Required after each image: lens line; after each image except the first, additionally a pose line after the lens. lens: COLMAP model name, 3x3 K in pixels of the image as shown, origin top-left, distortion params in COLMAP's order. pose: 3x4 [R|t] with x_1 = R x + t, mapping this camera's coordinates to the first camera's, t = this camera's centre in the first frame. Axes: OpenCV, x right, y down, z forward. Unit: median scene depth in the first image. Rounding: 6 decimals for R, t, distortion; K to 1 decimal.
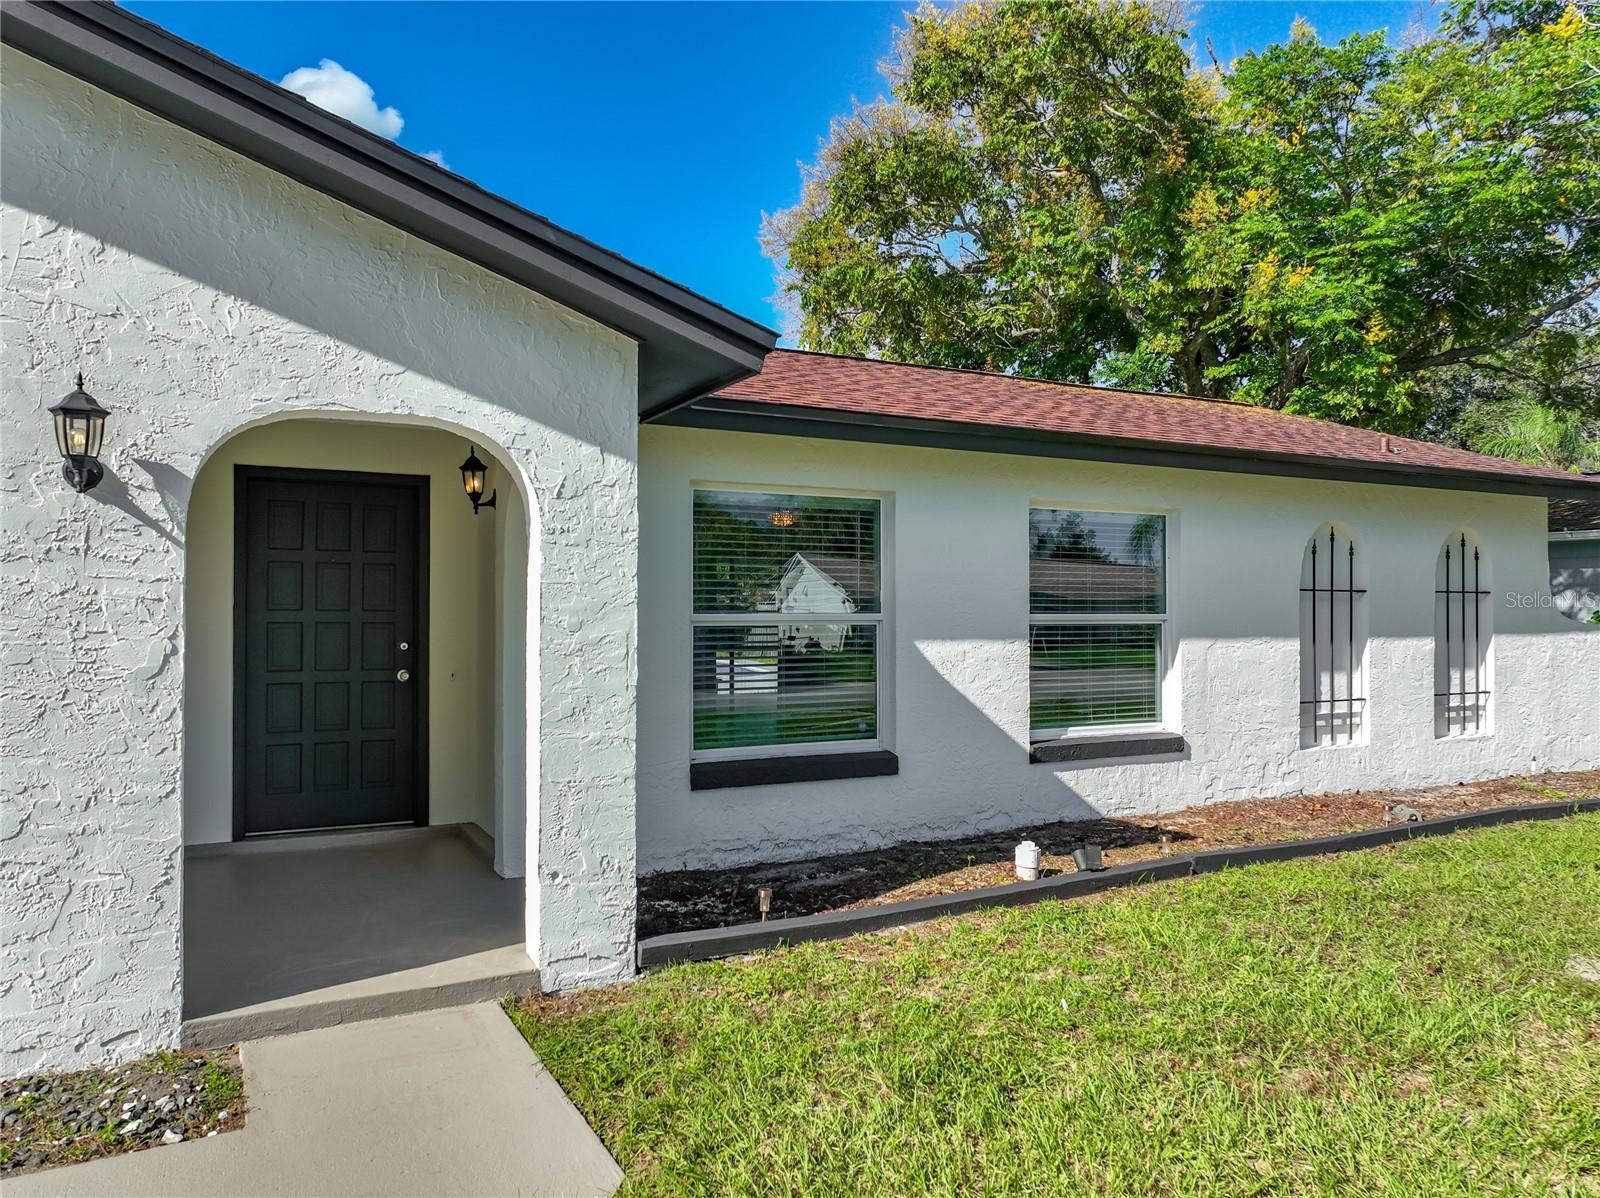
lens RADIAL K [[1141.1, 0, 808.6], [0, 1141.1, 598.6], [0, 0, 1]] dist [0.010965, 0.001549]
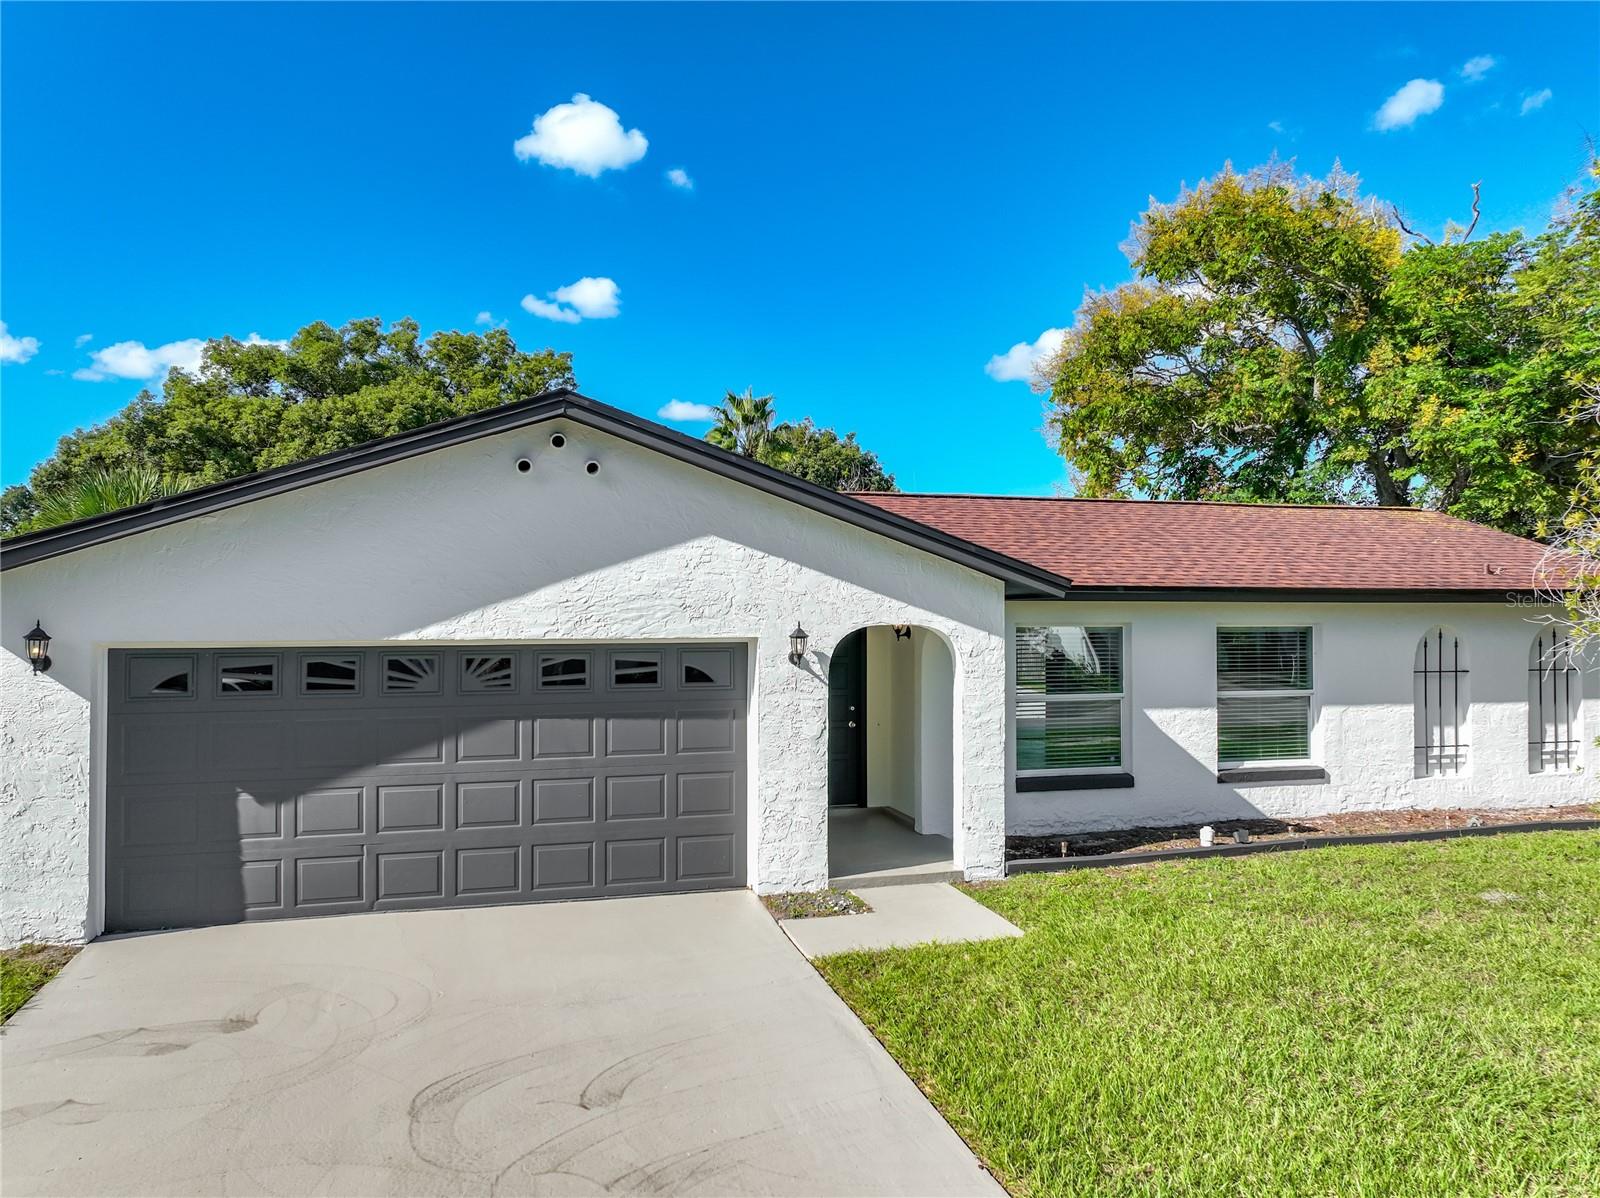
lens RADIAL K [[1151.4, 0, 800.0], [0, 1151.4, 599.0], [0, 0, 1]] dist [-0.008365, 0.025250]
pose [[0.977464, -0.002941, -0.211080, -0.066808], [0.002374, 0.999993, -0.002938, -0.180320], [0.211087, 0.002370, 0.977464, -1.149488]]
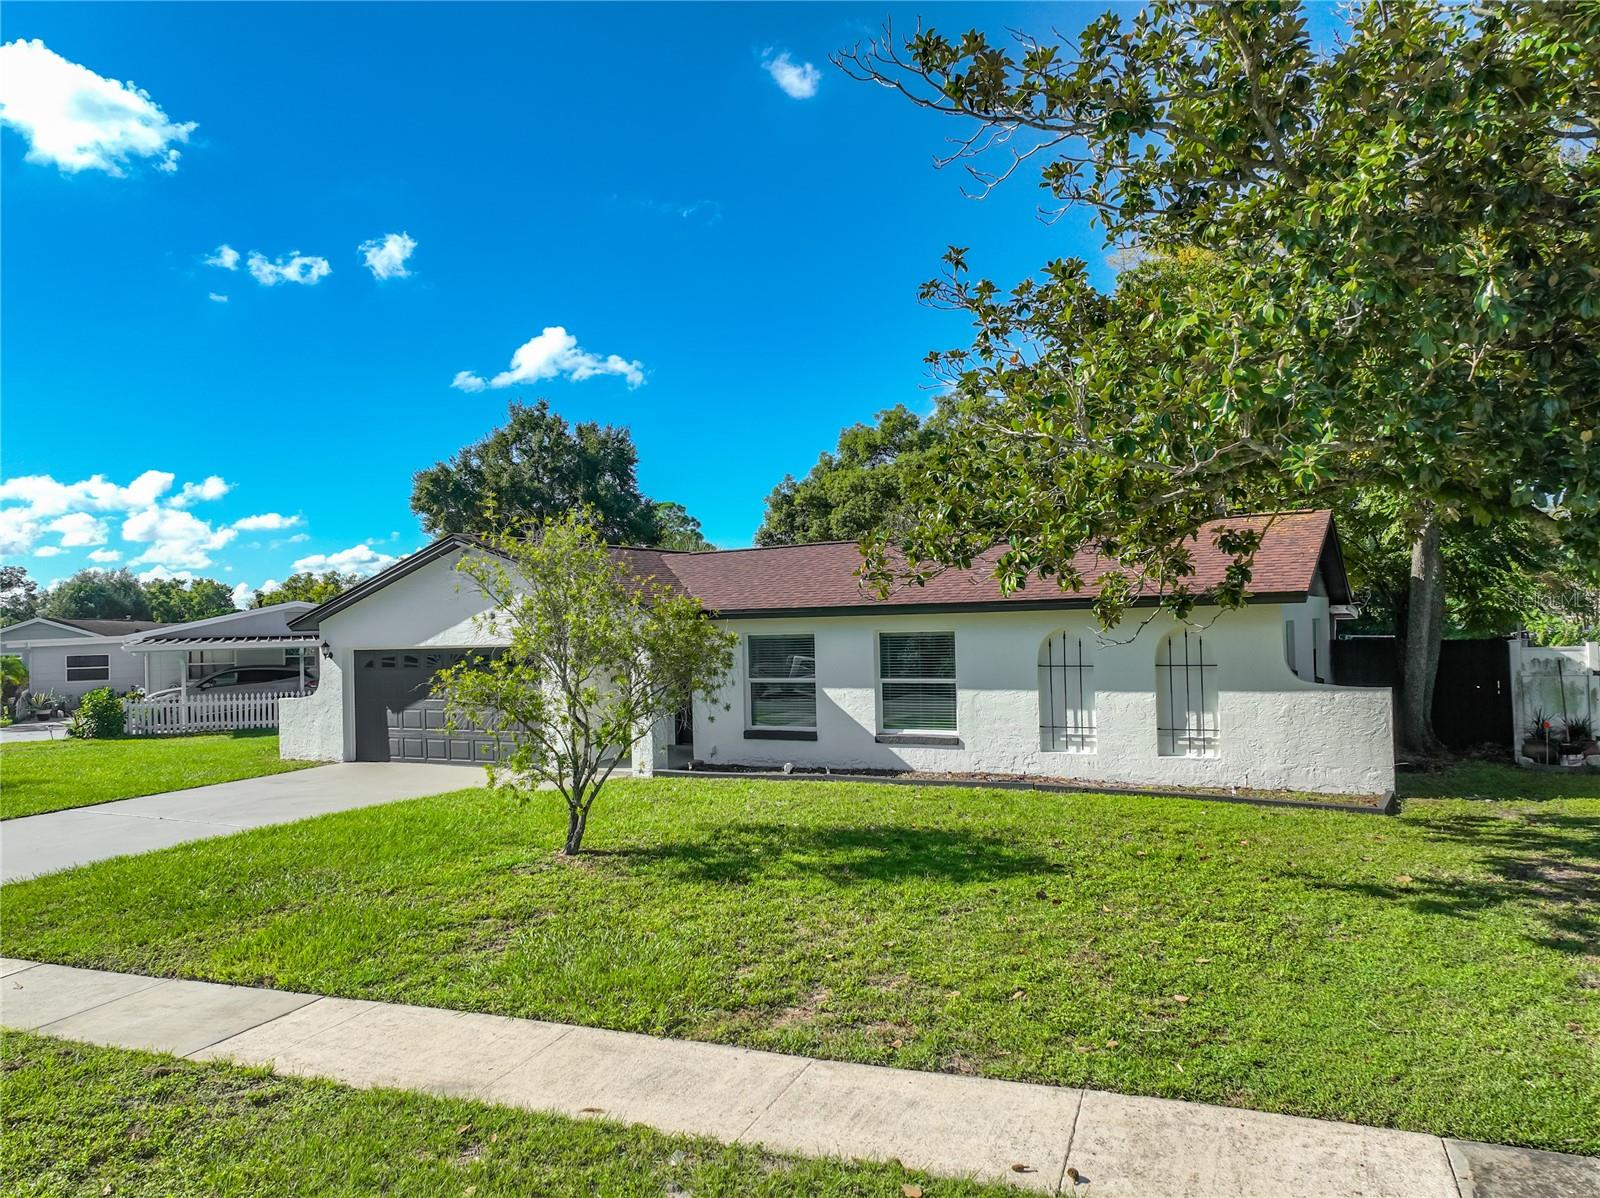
lens RADIAL K [[1141.1, 0, 808.6], [0, 1141.1, 598.6], [0, 0, 1]] dist [0.010965, 0.001549]
pose [[0.532111, -0.048594, -0.845279, 3.256064], [0.024412, 0.998817, -0.042052, -0.084929], [0.846323, 0.001741, 0.532668, -0.557960]]
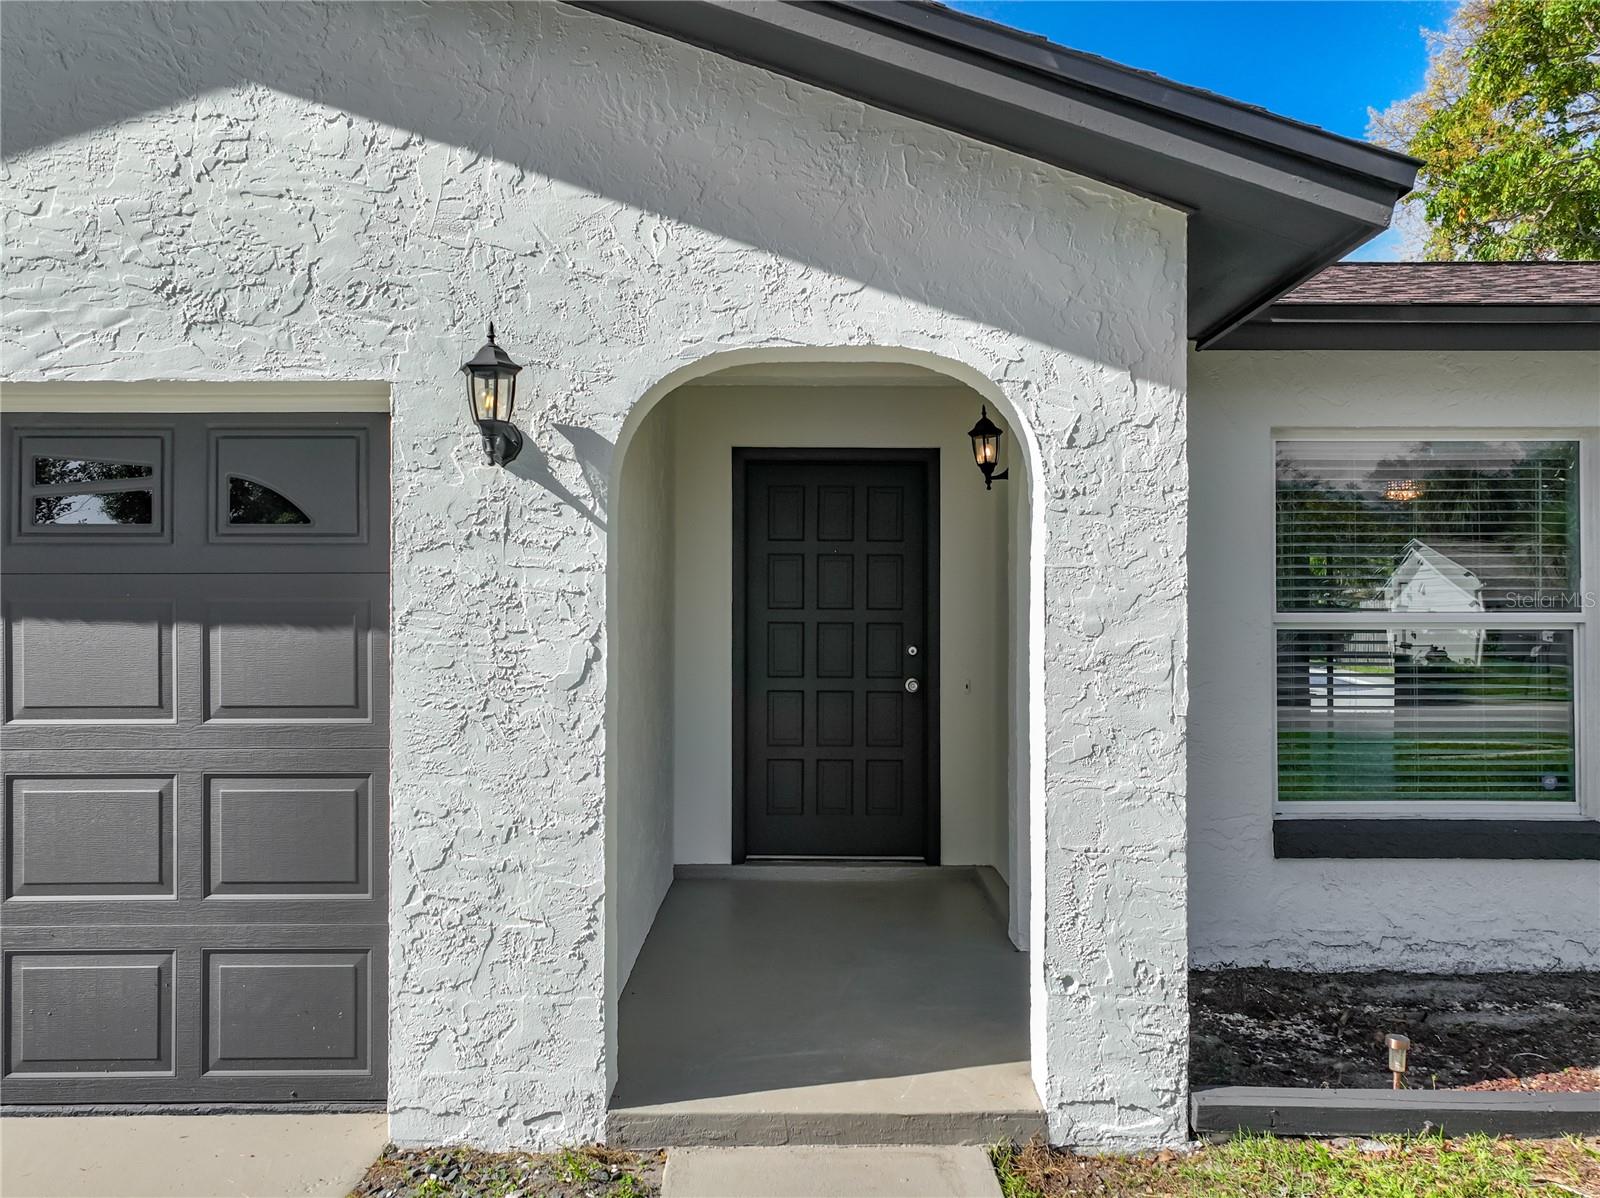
lens RADIAL K [[1190.1, 0, 800.0], [0, 1190.1, 599.0], [0, 0, 1]] dist [0.002461, 0.015164]
pose [[0.885647, -0.004842, -0.464334, -0.023660], [0.004447, 0.999988, -0.001946, 0.006118], [0.464338, -0.000341, 0.885658, 0.251756]]
